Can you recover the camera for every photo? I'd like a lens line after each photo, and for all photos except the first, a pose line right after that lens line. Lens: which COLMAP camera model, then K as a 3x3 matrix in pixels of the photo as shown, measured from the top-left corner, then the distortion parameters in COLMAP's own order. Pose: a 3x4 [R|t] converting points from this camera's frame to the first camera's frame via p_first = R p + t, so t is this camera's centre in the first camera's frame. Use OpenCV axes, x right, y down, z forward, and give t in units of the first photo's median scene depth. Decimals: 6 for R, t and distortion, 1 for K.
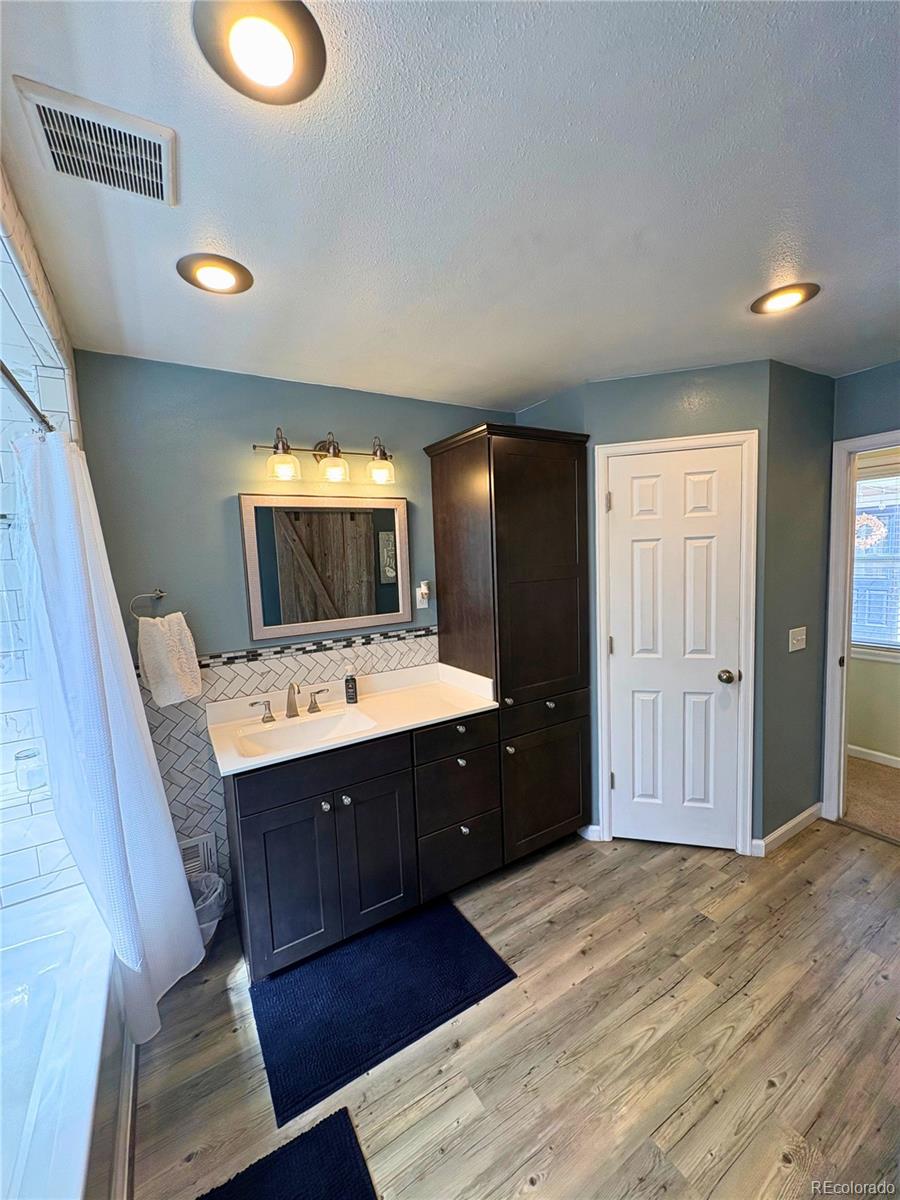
lens RADIAL K [[476.6, 0, 450.0], [0, 476.6, 600.0], [0, 0, 1]] dist [-0.001244, 0.000033]
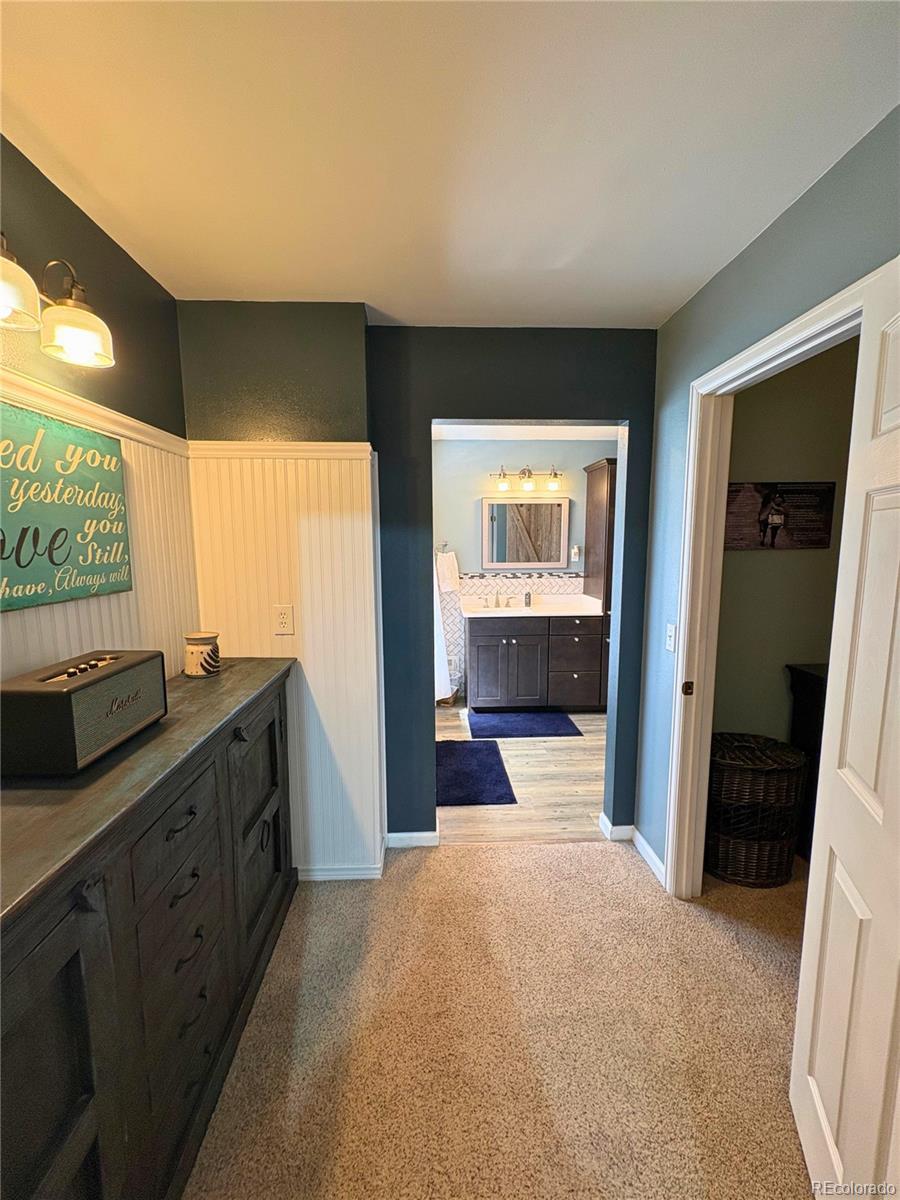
lens RADIAL K [[476.6, 0, 450.0], [0, 476.6, 600.0], [0, 0, 1]] dist [-0.001244, 0.000033]
pose [[0.872421, 0.097538, -0.478924, 0.453856], [-0.077800, 0.995105, 0.060942, 0.102111], [0.482524, -0.015906, 0.875738, -0.858022]]
